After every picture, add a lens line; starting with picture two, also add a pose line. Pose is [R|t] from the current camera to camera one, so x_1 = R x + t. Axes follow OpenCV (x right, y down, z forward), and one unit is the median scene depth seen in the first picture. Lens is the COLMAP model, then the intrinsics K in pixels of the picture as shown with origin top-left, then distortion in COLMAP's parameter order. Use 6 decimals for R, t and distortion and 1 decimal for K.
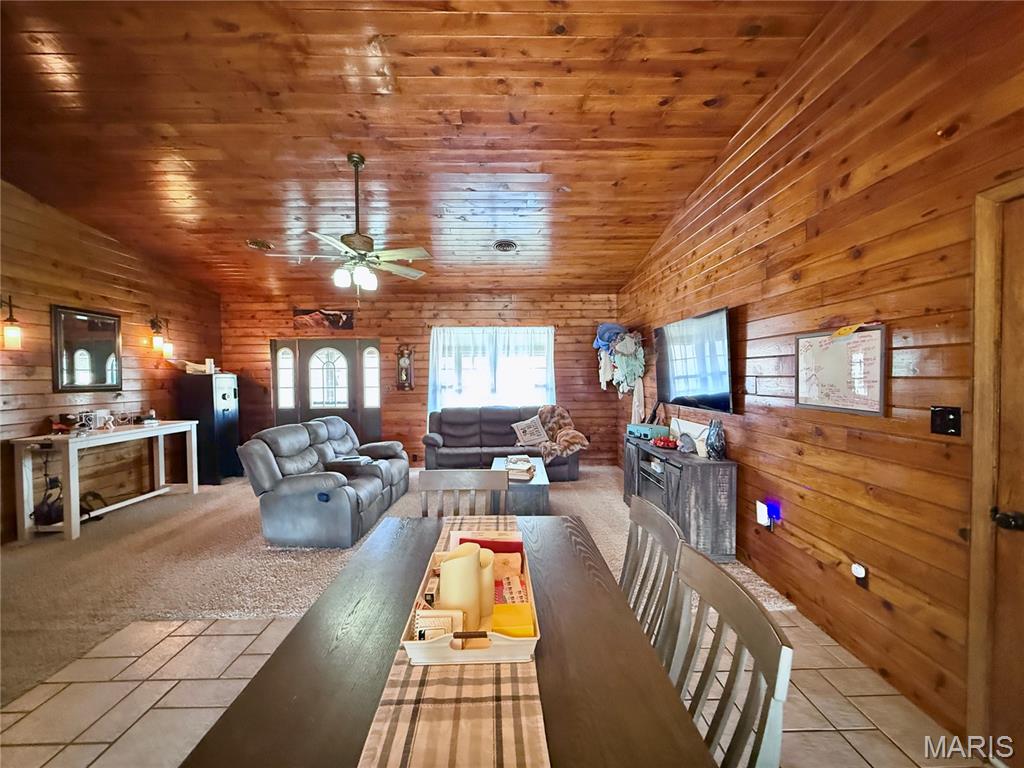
lens RADIAL K [[411.5, 0, 509.0], [0, 411.5, 386.8], [0, 0, 1]] dist [0.006260, -0.000984]
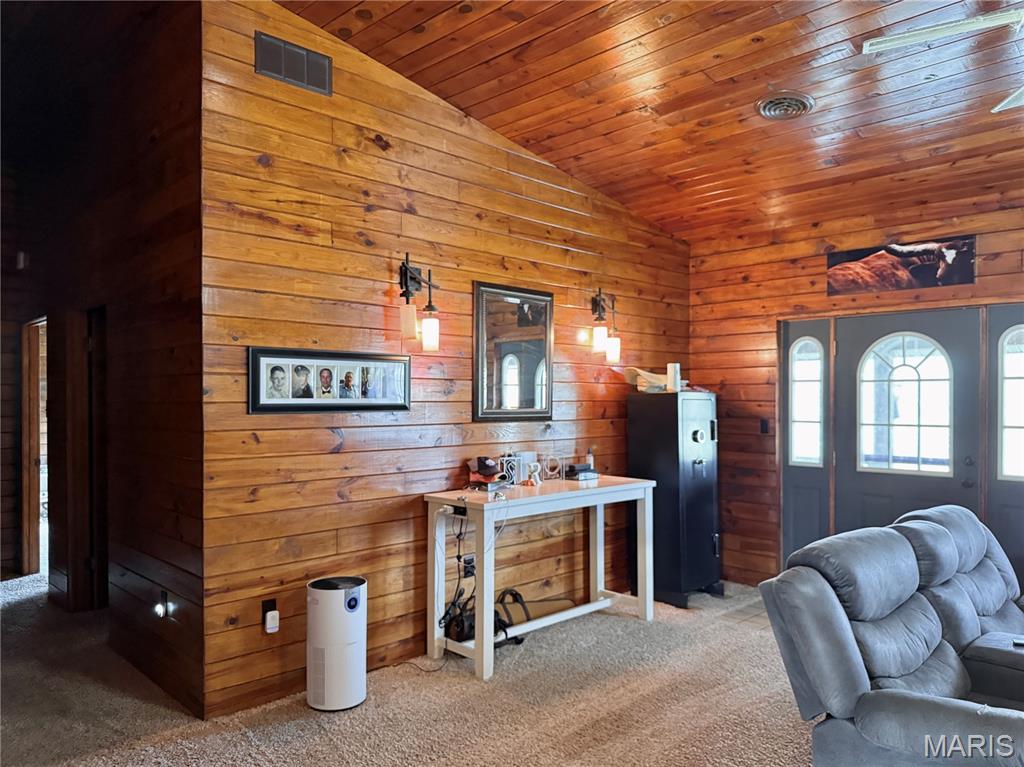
lens RADIAL K [[732.7, 0, 512.2], [0, 732.7, 388.1], [0, 0, 1]] dist [0.005782, -0.000412]
pose [[0.690907, 0.001500, -0.722943, -0.209944], [-0.026121, 0.999397, -0.022890, -0.010238], [0.722472, 0.034699, 0.690529, 0.224556]]
